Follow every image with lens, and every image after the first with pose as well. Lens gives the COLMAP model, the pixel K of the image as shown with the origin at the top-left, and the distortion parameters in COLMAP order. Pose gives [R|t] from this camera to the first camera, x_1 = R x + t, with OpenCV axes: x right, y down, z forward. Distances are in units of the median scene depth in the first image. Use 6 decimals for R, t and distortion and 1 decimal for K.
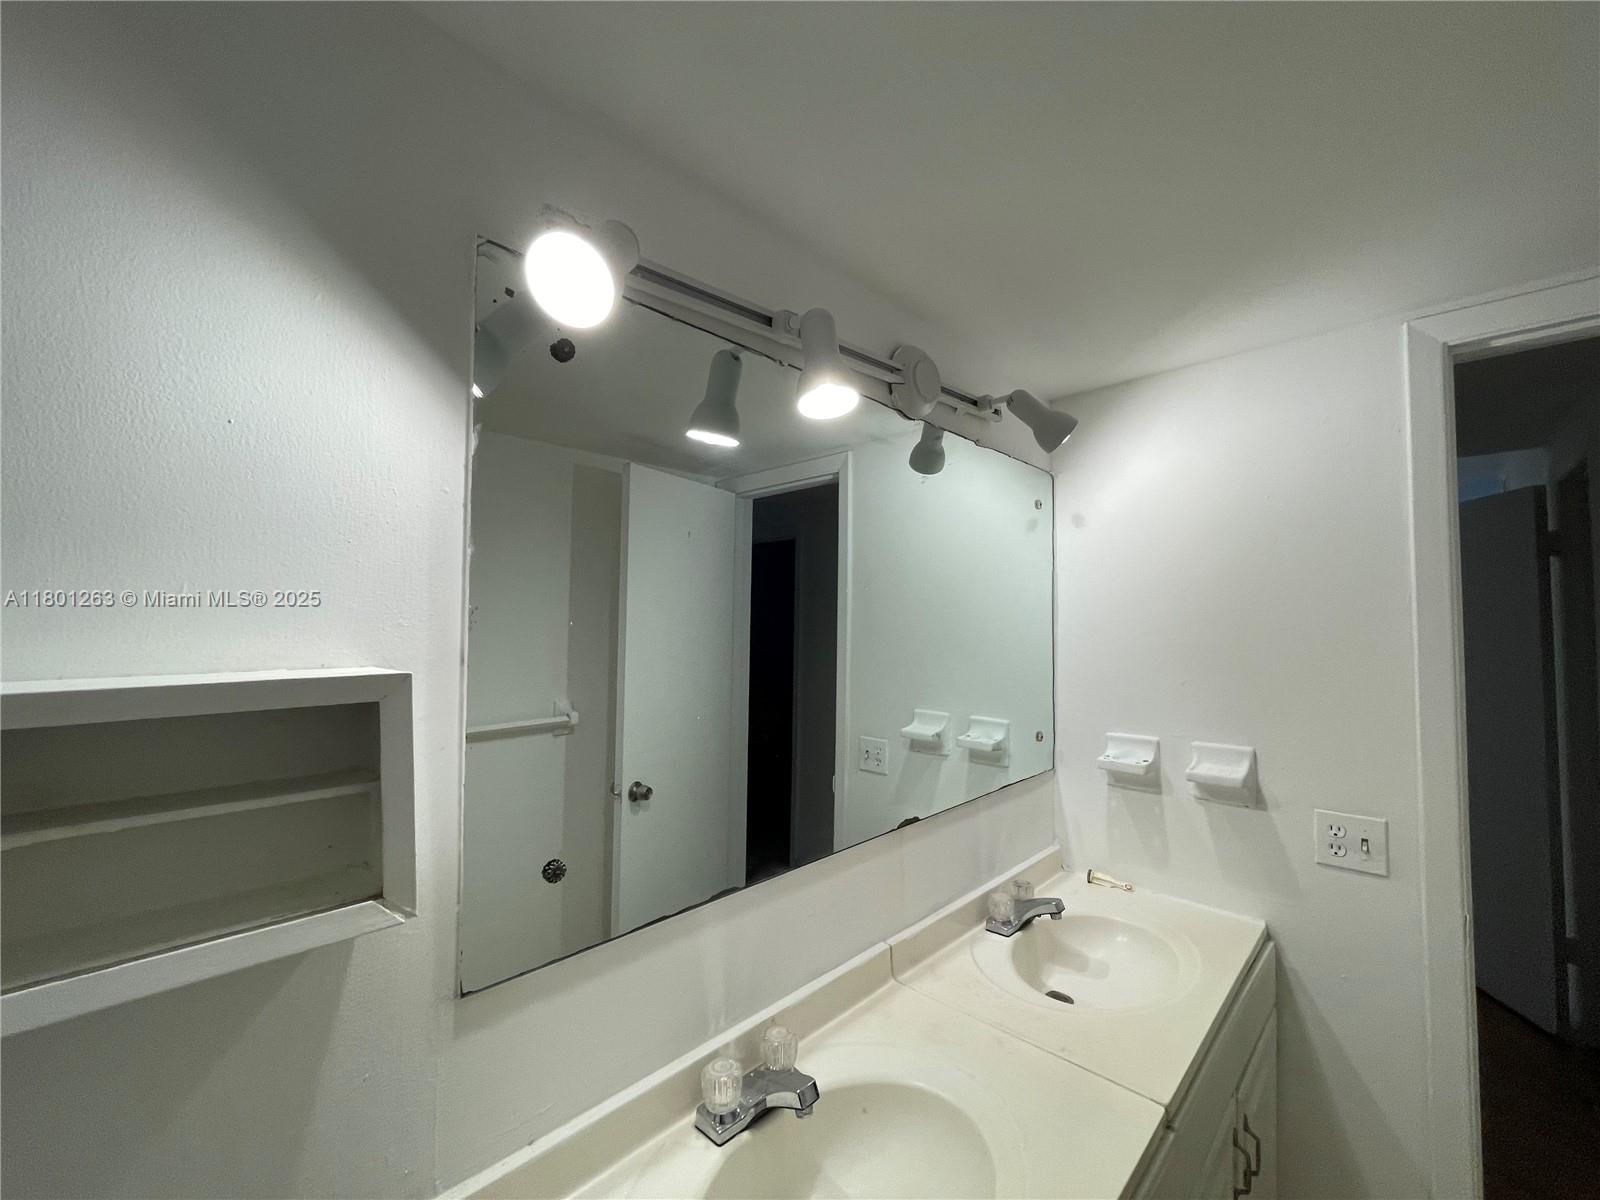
lens RADIAL K [[650.0, 0, 802.8], [0, 650.0, 602.8], [0, 0, 1]] dist [-0.001294, 0.000288]
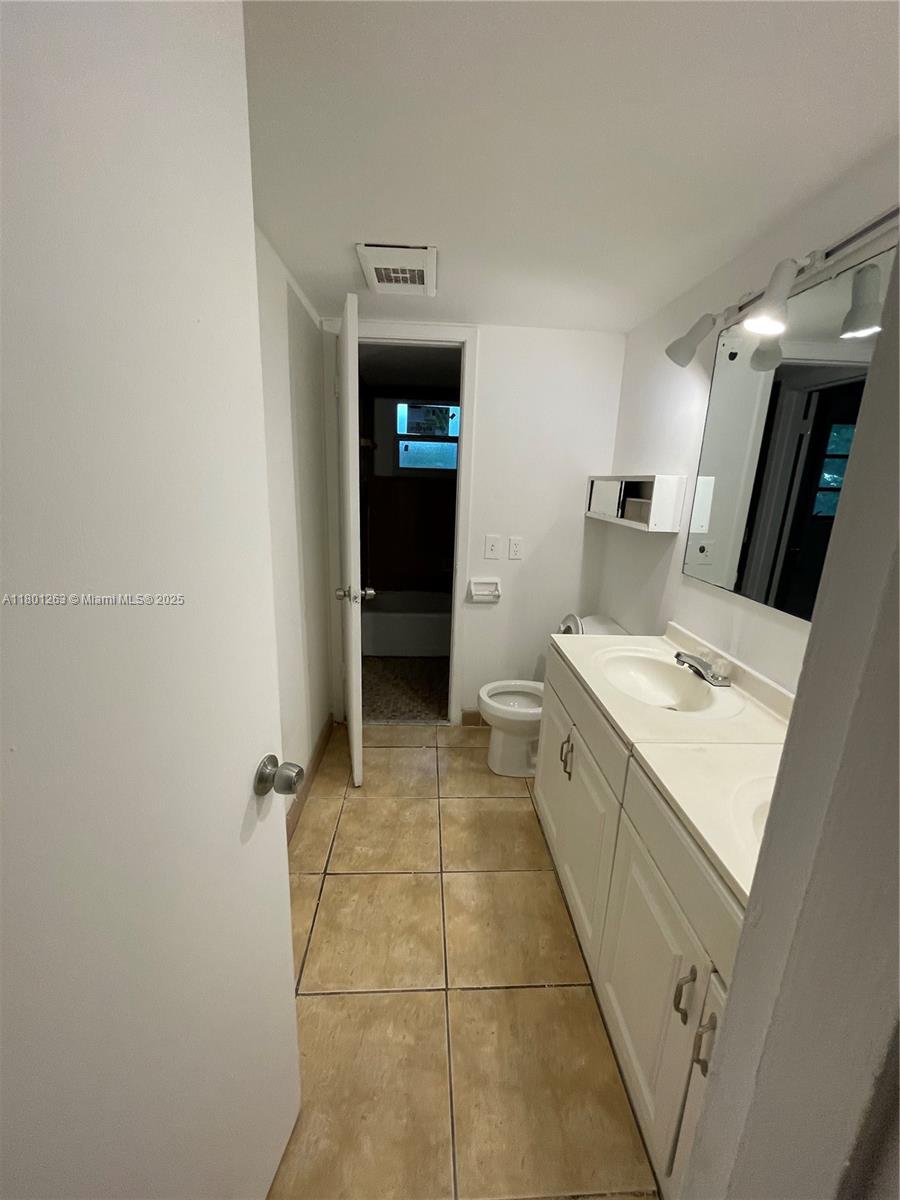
lens RADIAL K [[487.5, 0, 449.9], [0, 487.5, 600.0], [0, 0, 1]] dist [-0.001294, 0.000288]
pose [[-0.694066, 0.155472, -0.702923, 1.639669], [-0.006541, 0.975000, 0.222109, 0.122456], [0.719882, 0.158756, -0.675697, 1.389344]]
